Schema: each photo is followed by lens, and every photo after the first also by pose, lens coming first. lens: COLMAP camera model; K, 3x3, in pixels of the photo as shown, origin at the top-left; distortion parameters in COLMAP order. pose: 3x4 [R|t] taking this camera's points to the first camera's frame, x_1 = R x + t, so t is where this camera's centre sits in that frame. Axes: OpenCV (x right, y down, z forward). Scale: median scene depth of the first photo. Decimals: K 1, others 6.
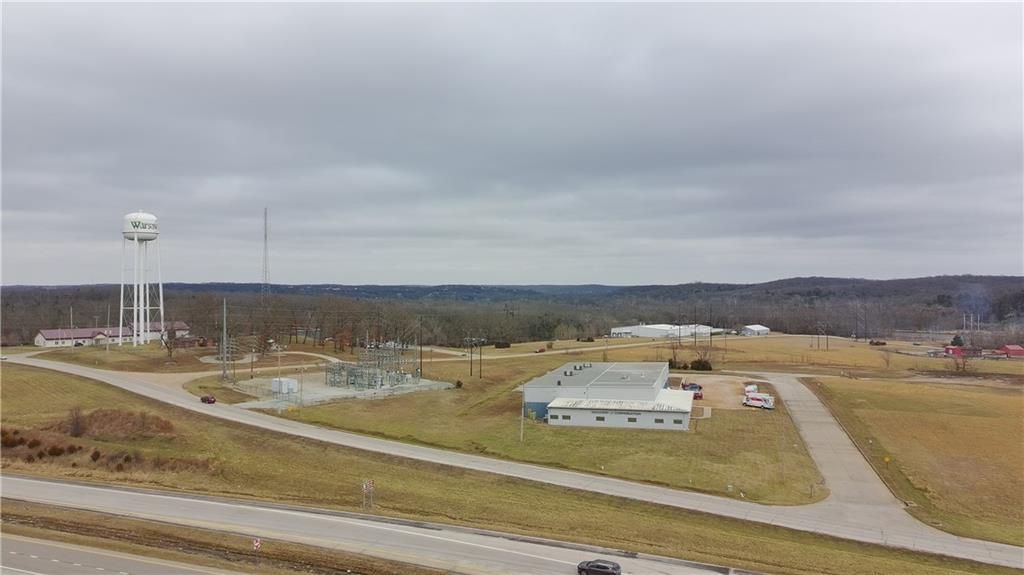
lens RADIAL K [[783.0, 0, 512.0], [0, 783.0, 287.5], [0, 0, 1]] dist [0.082748, -0.094505]
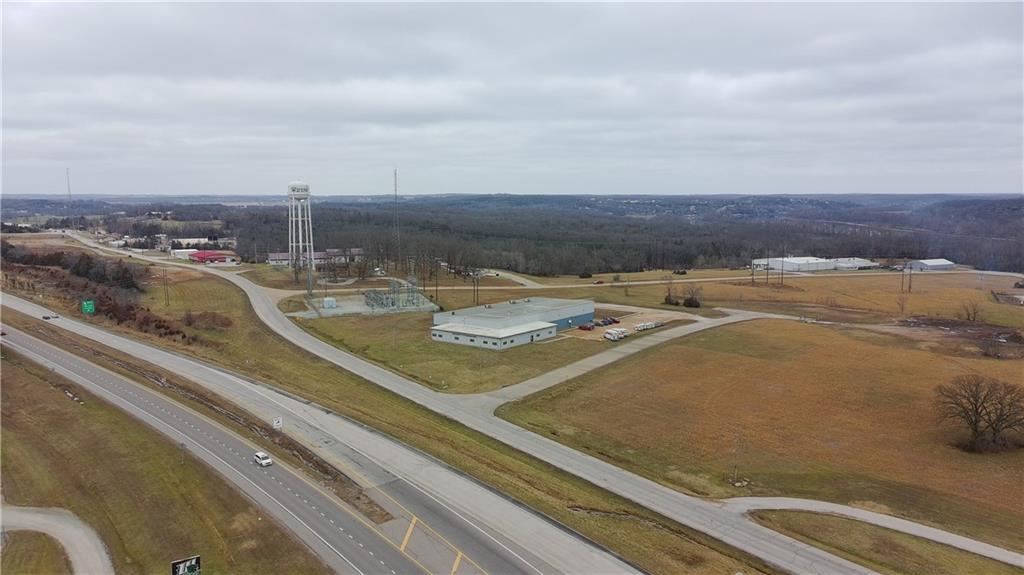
lens RADIAL K [[783.0, 0, 512.0], [0, 783.0, 287.5], [0, 0, 1]] dist [0.082748, -0.094505]
pose [[0.916416, 0.049922, -0.397102, 0.841009], [-0.002837, 0.992975, 0.118286, -0.118327], [0.400218, -0.107273, 0.910120, -0.360883]]
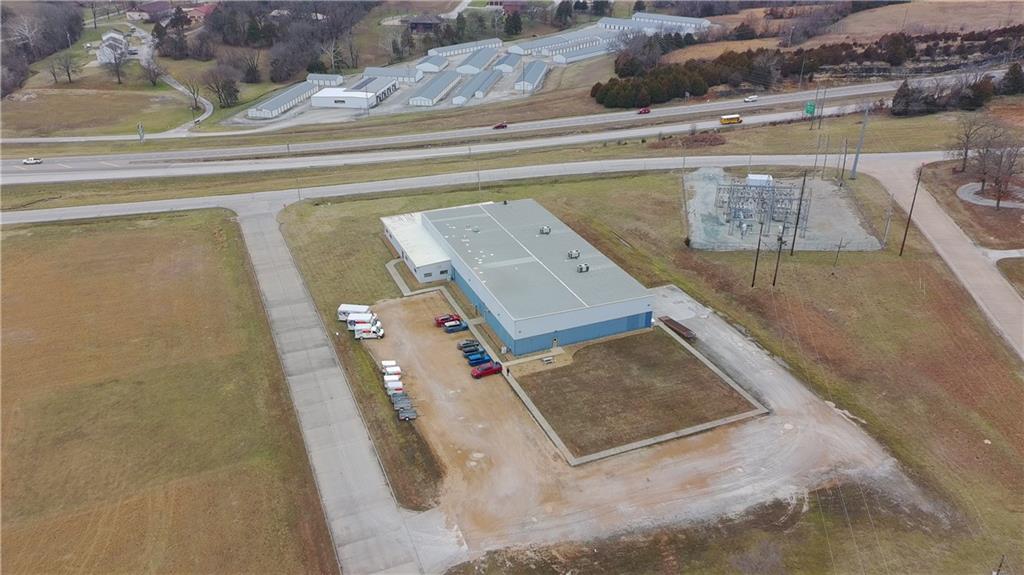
lens RADIAL K [[783.0, 0, 512.0], [0, 783.0, 287.5], [0, 0, 1]] dist [0.082748, -0.094505]
pose [[-0.799020, 0.278234, -0.533060, 0.735461], [0.004918, 0.889500, 0.456909, -0.297044], [0.601284, 0.362458, -0.712097, 2.007355]]
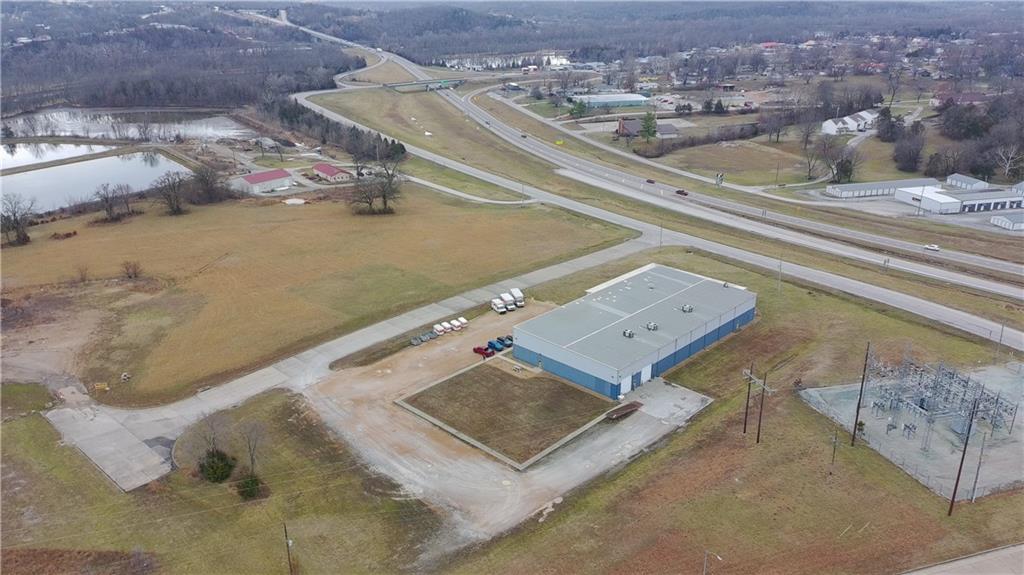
lens RADIAL K [[783.0, 0, 512.0], [0, 783.0, 287.5], [0, 0, 1]] dist [0.082748, -0.094505]
pose [[-0.873691, -0.165971, 0.457294, -0.213282], [0.011289, 0.932833, 0.360133, -0.313334], [-0.486350, 0.319808, -0.813134, 2.277611]]
